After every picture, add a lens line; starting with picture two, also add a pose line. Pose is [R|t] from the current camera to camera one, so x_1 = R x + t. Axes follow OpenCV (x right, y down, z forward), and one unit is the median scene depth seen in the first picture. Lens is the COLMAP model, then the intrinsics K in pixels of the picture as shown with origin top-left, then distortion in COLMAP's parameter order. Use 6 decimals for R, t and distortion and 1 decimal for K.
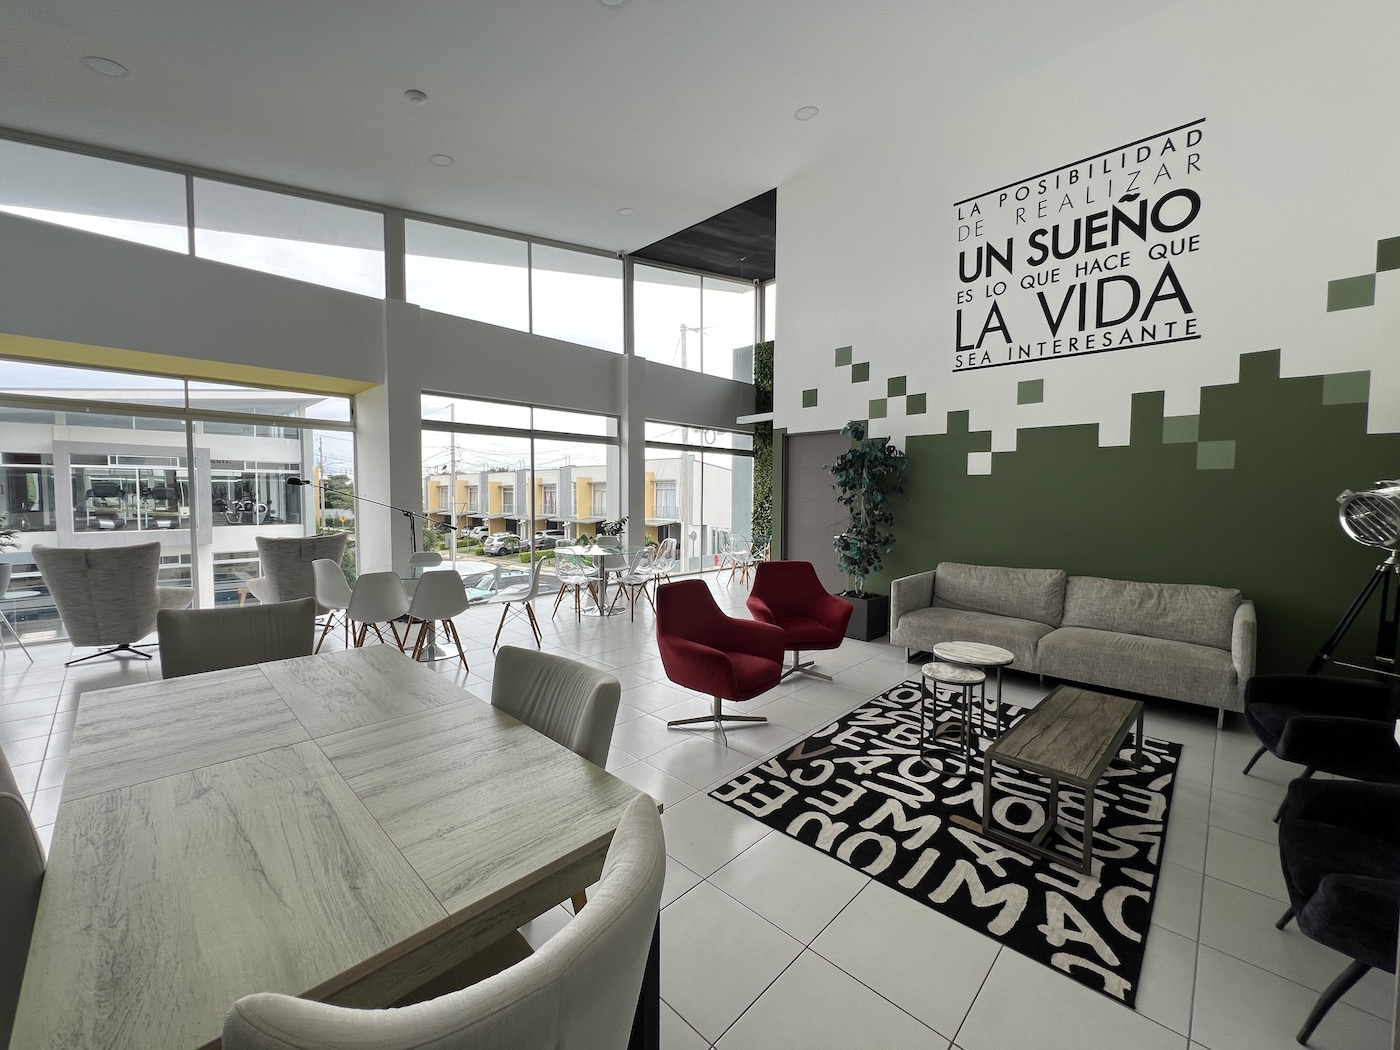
lens RADIAL K [[562.0, 0, 696.0], [0, 562.0, 522.6], [0, 0, 1]] dist [-0.009441, -0.000297]
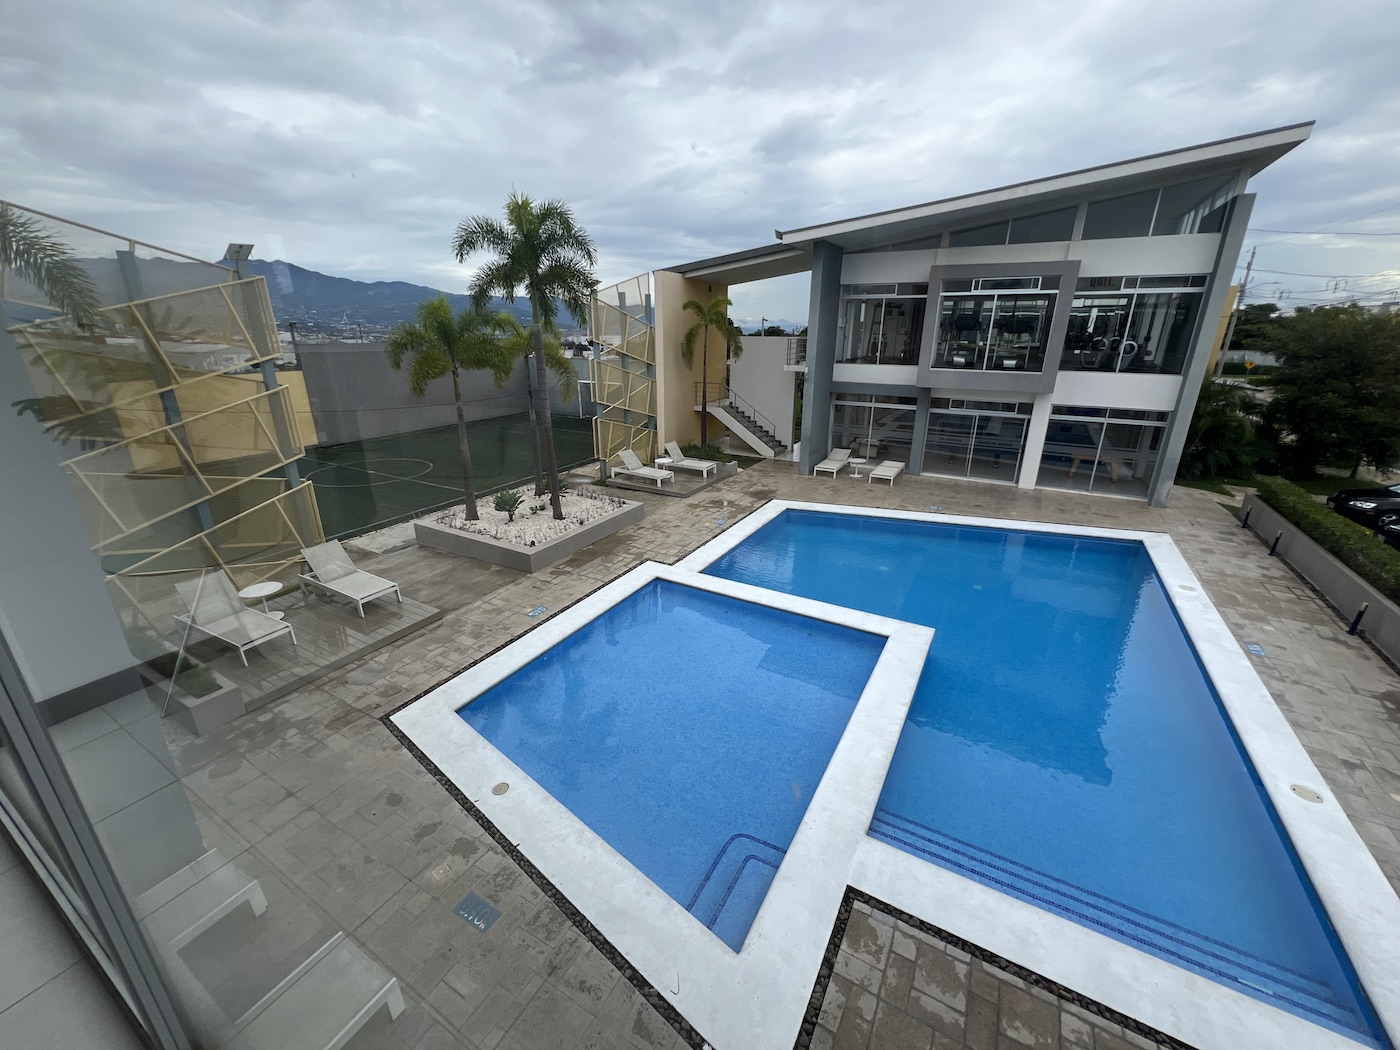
lens RADIAL K [[562.0, 0, 697.2], [0, 562.0, 522.3], [0, 0, 1]] dist [-0.009441, -0.000297]
pose [[0.243393, 0.317786, -0.916391, -0.202497], [-0.050714, 0.947680, 0.315166, -0.012290], [0.968601, -0.030235, 0.246775, 0.302597]]
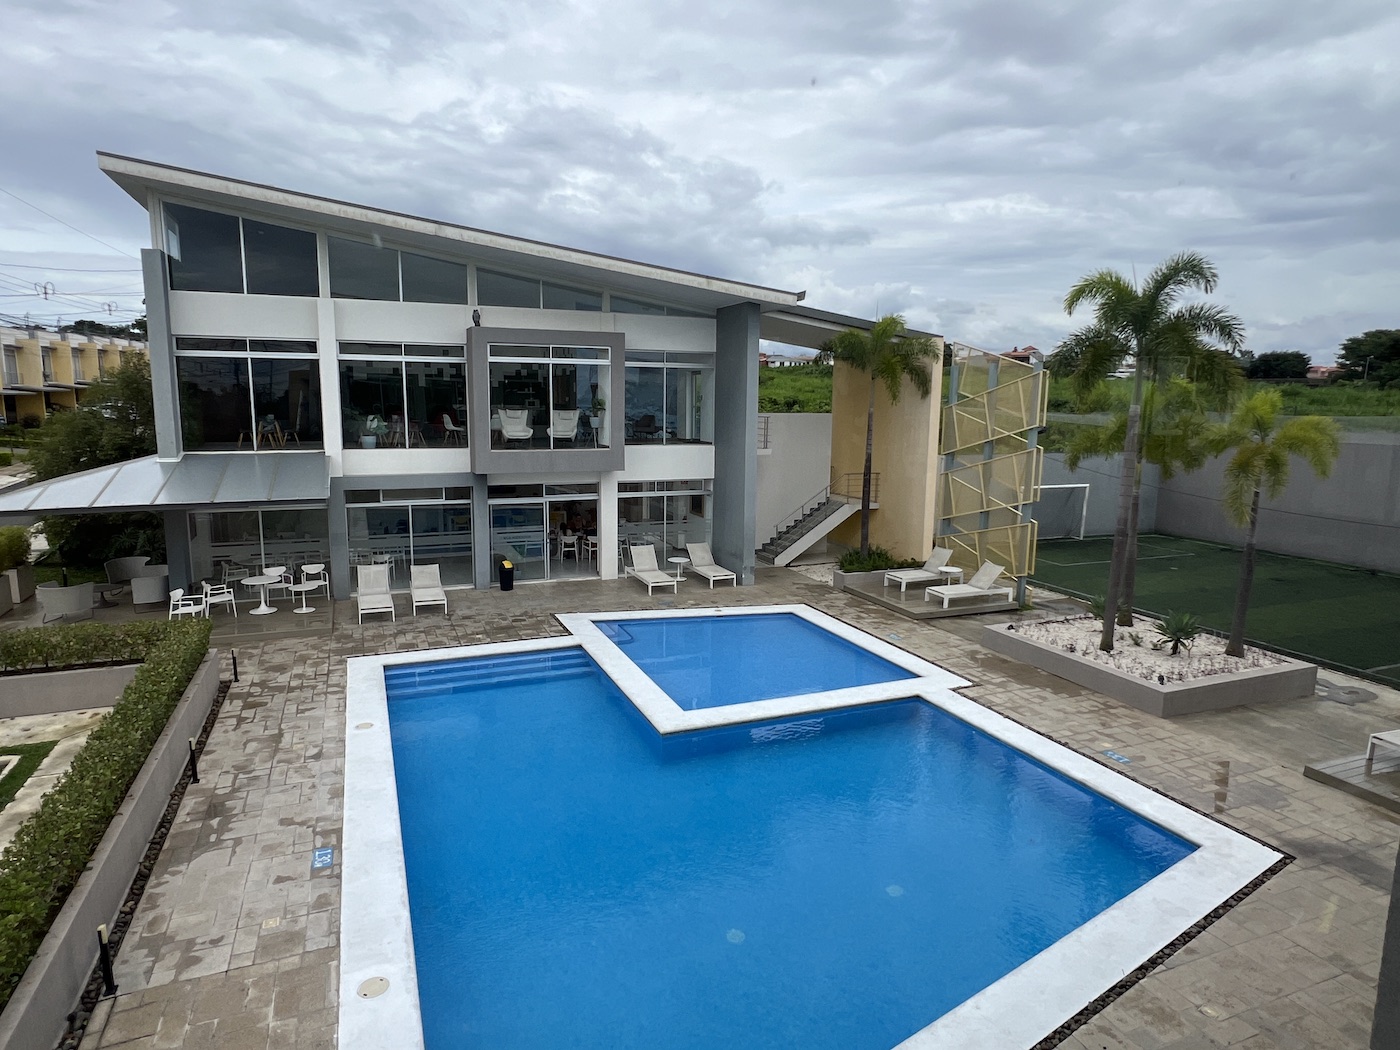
lens RADIAL K [[822.7, 0, 697.5], [0, 822.7, 524.0], [0, 0, 1]] dist [0.002148, 0.001016]
pose [[-0.916214, -0.070538, 0.394432, -0.617083], [0.010879, 0.979640, 0.200466, -0.046973], [-0.400542, 0.187961, -0.896793, 0.857623]]
